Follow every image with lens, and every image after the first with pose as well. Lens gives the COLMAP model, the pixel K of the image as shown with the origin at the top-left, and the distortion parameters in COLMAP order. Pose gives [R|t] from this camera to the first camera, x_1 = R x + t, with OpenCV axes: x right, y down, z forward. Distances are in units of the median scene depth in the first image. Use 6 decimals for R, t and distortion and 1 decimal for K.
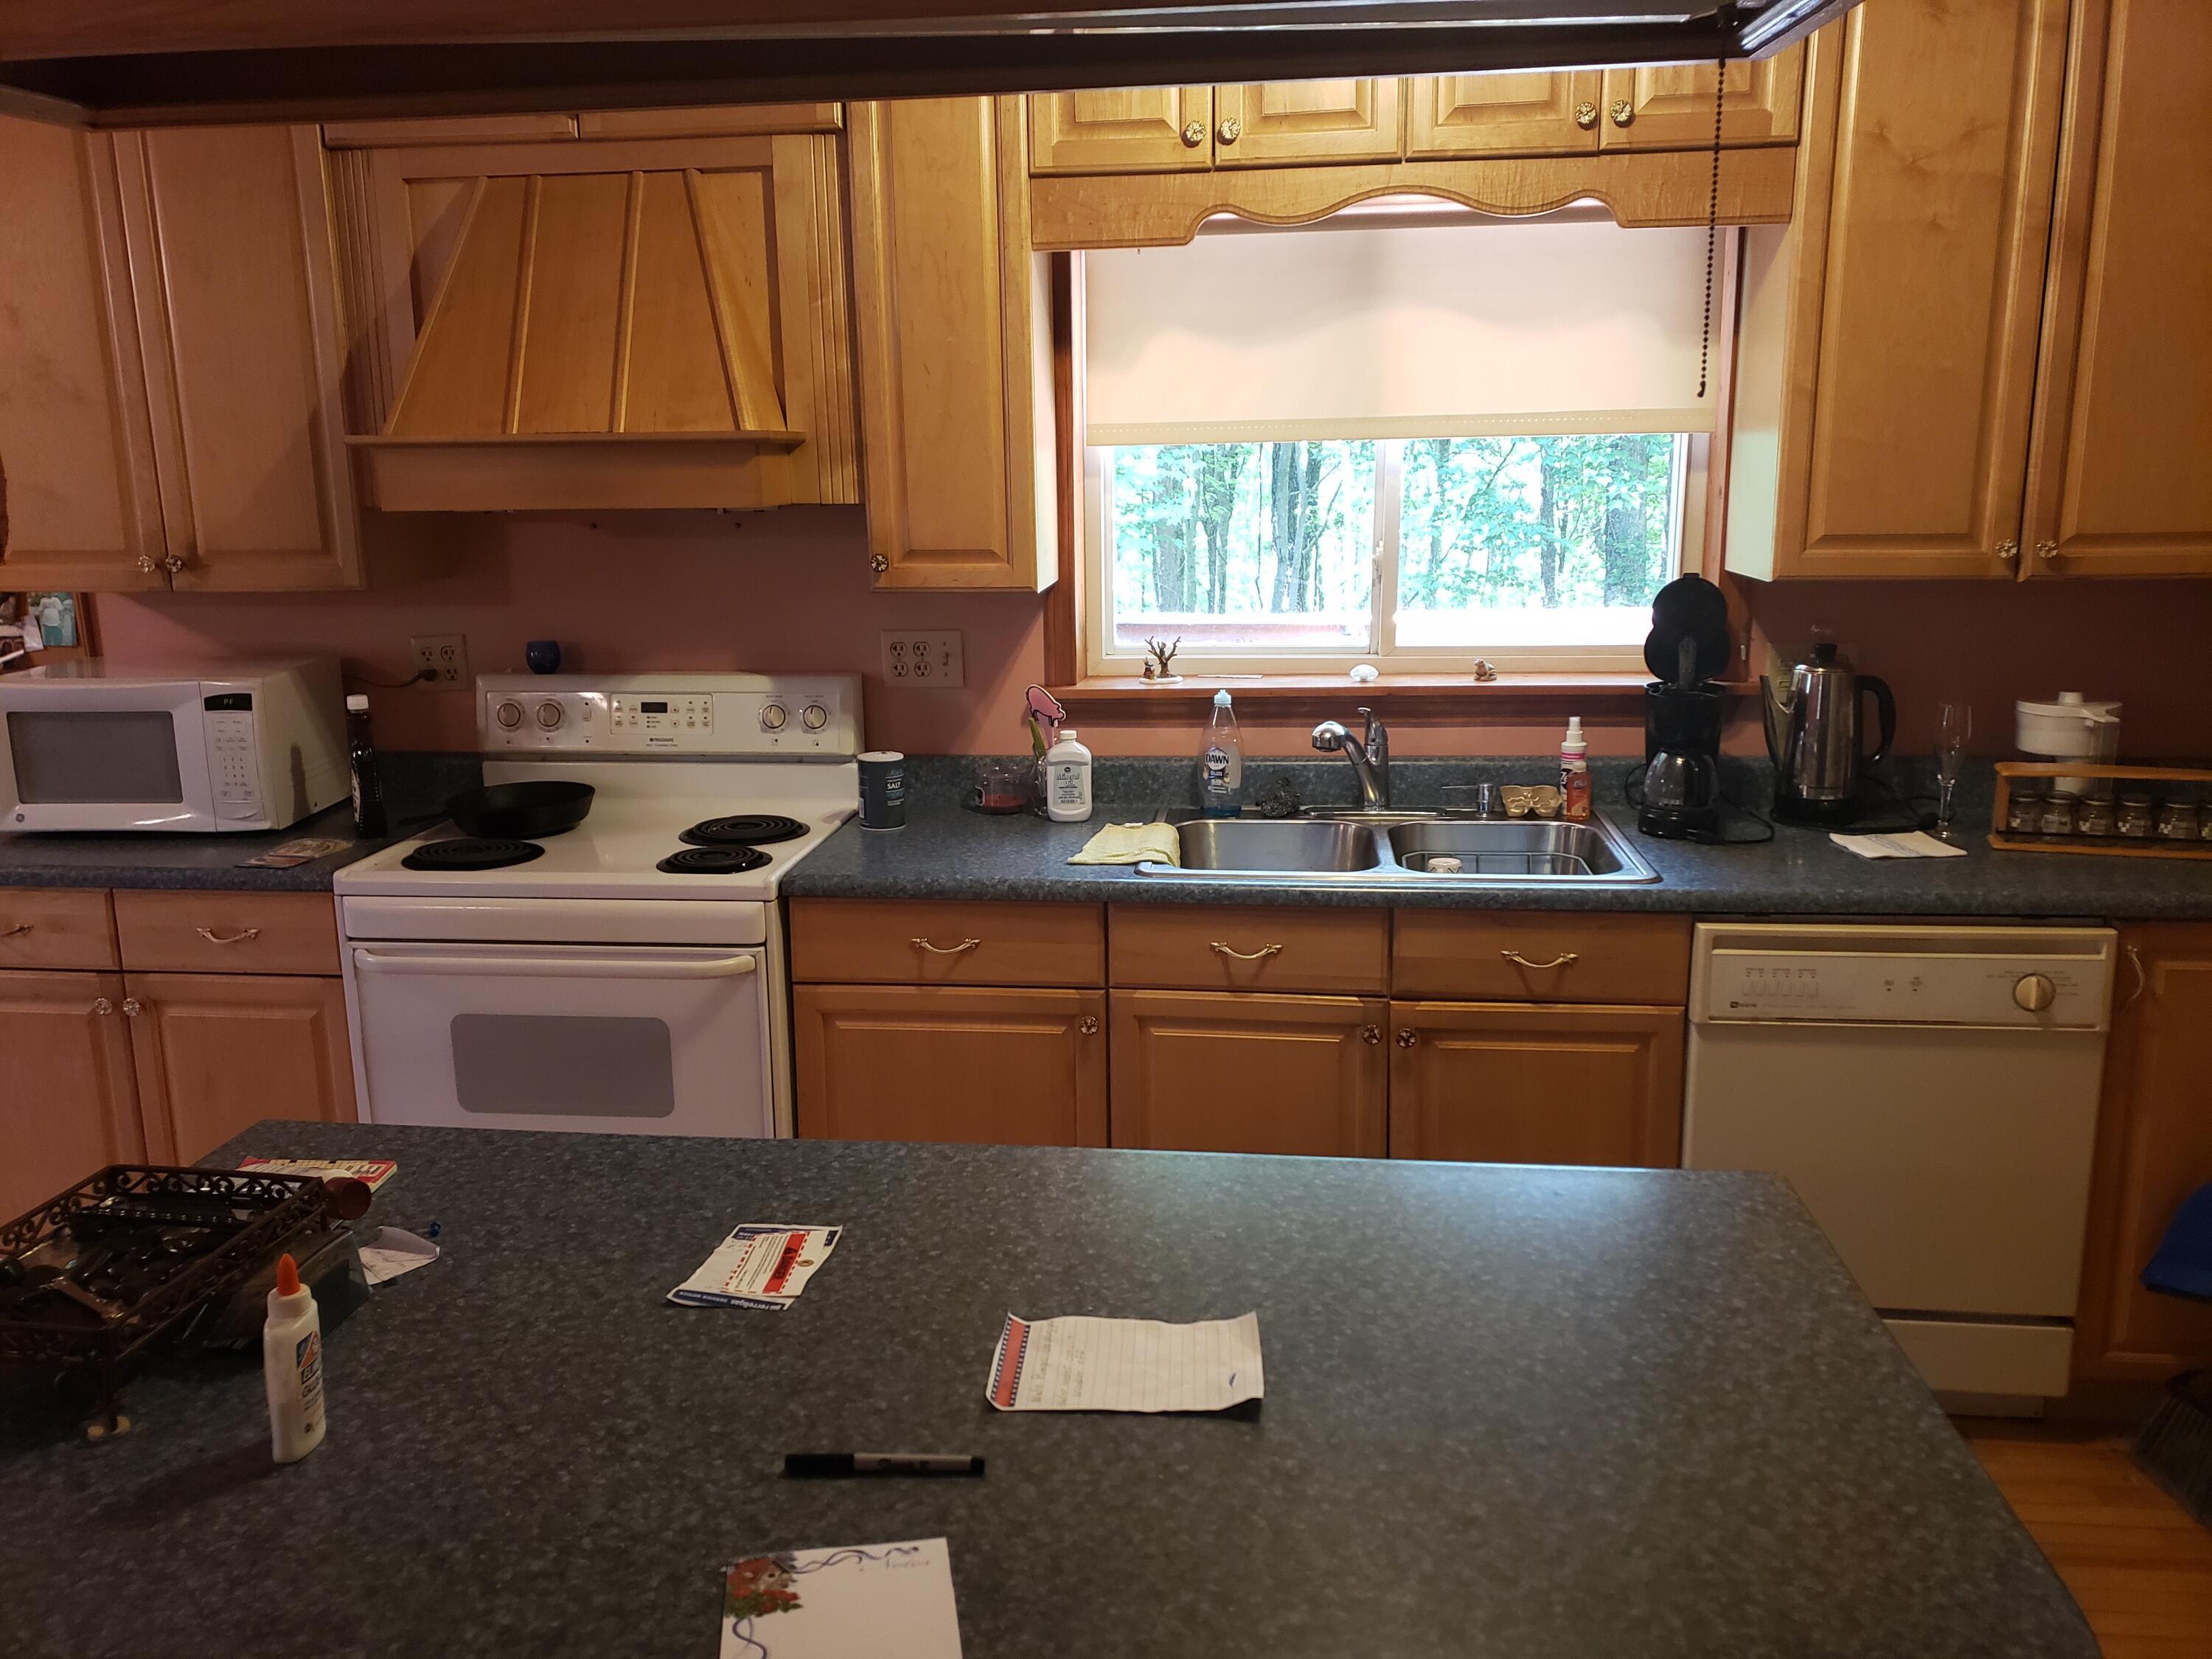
lens RADIAL K [[1740.5, 0, 1104.3], [0, 1740.5, 829.6], [0, 0, 1]] dist [0.050521, -0.005379]
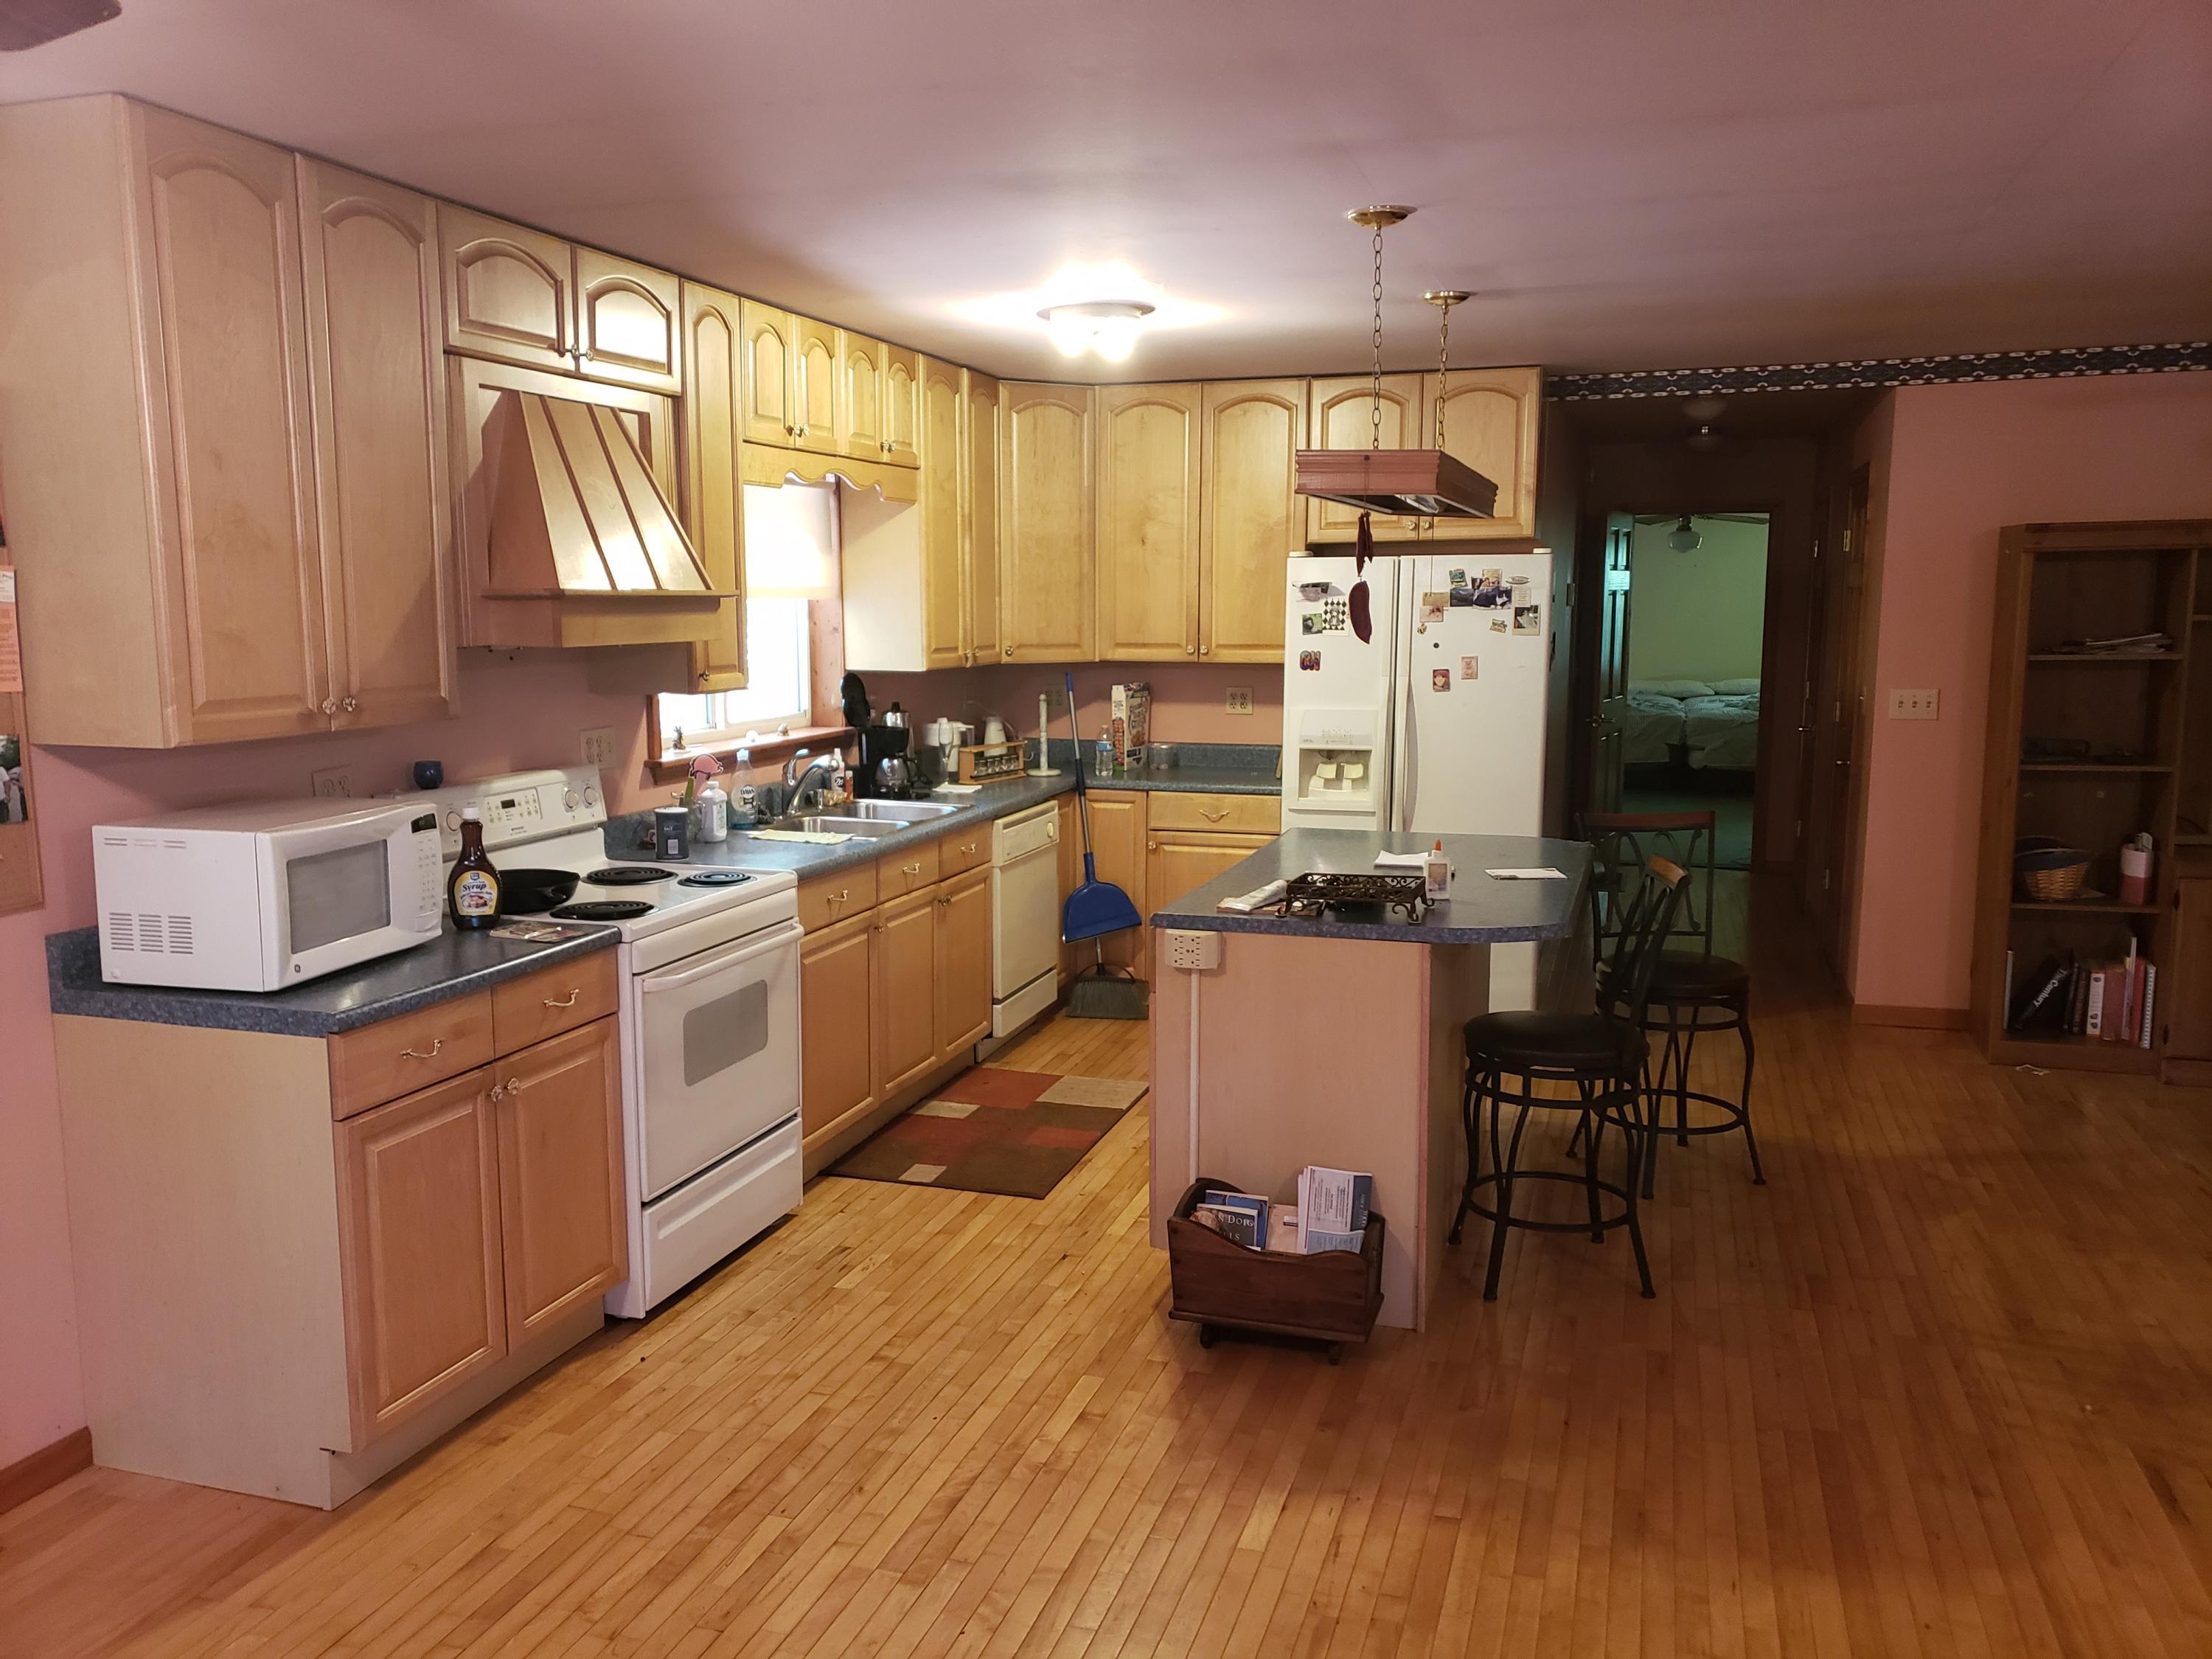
lens RADIAL K [[1740.5, 0, 1095.8], [0, 1740.5, 827.0], [0, 0, 1]] dist [0.050521, -0.005379]
pose [[0.186904, -0.115884, 0.975519, -1.480703], [0.200788, 0.976561, 0.077538, -0.070321], [-0.961640, 0.181380, 0.205791, 0.363925]]
